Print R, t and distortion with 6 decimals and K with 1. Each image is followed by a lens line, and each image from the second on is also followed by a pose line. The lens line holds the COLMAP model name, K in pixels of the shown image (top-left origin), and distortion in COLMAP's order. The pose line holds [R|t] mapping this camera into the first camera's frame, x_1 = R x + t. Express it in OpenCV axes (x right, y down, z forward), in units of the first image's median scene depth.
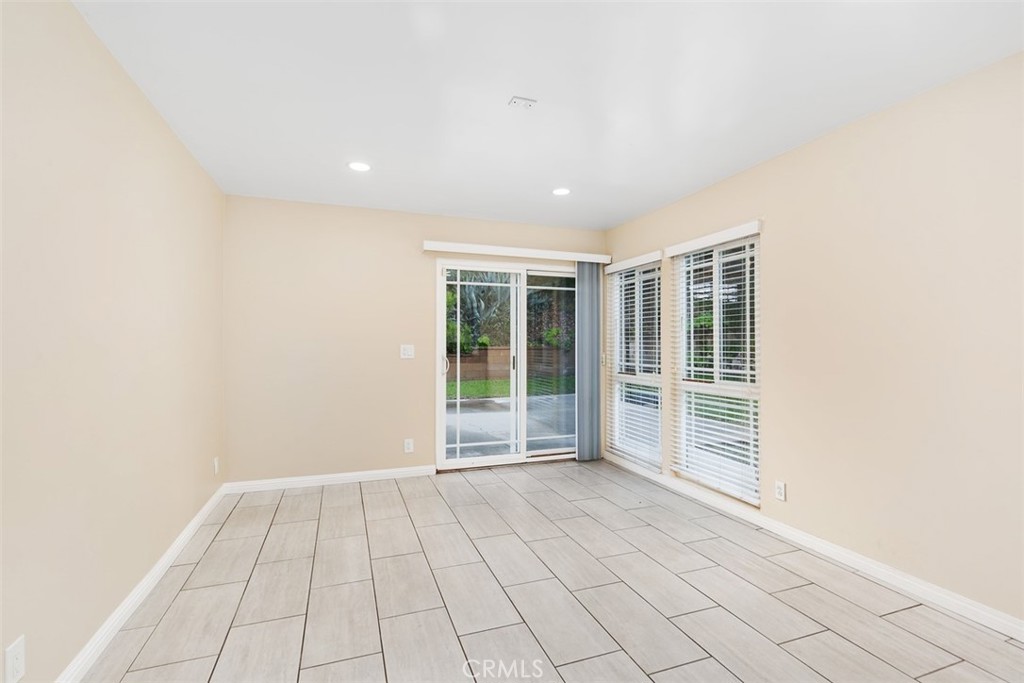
lens RADIAL K [[470.0, 0, 502.0], [0, 470.0, 341.8], [0, 0, 1]] dist [0.005726, 0.002133]
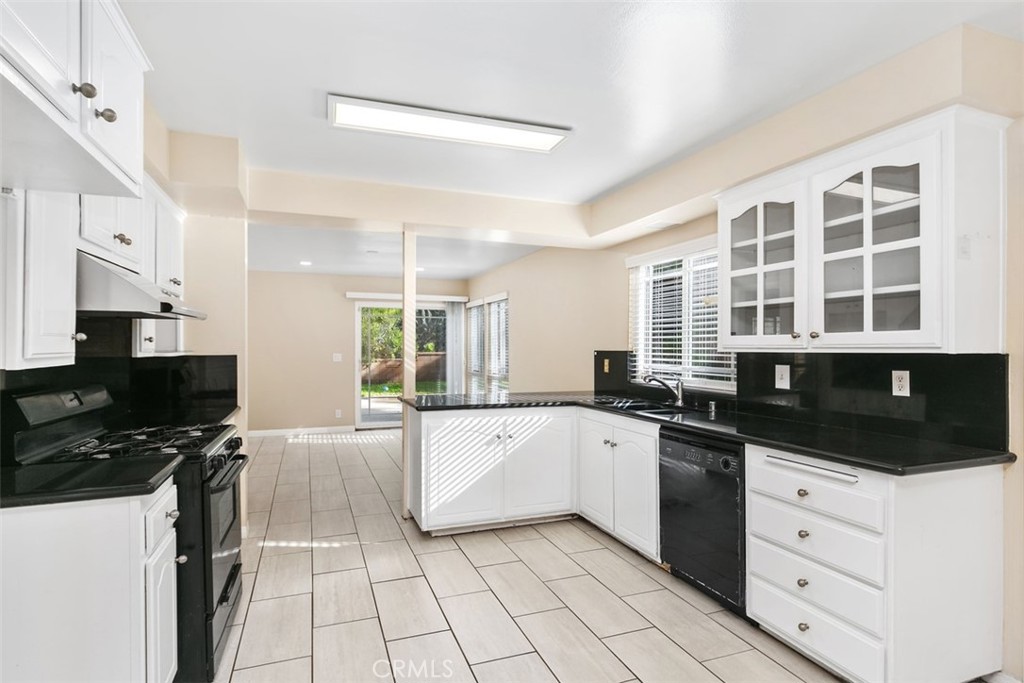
lens RADIAL K [[529.4, 0, 508.6], [0, 529.4, 345.8], [0, 0, 1]] dist [0.003458, 0.000009]
pose [[0.999953, -0.002804, 0.009273, 0.374306], [0.002723, 0.999958, 0.008766, -0.034868], [-0.009297, -0.008740, 0.999919, -0.853737]]
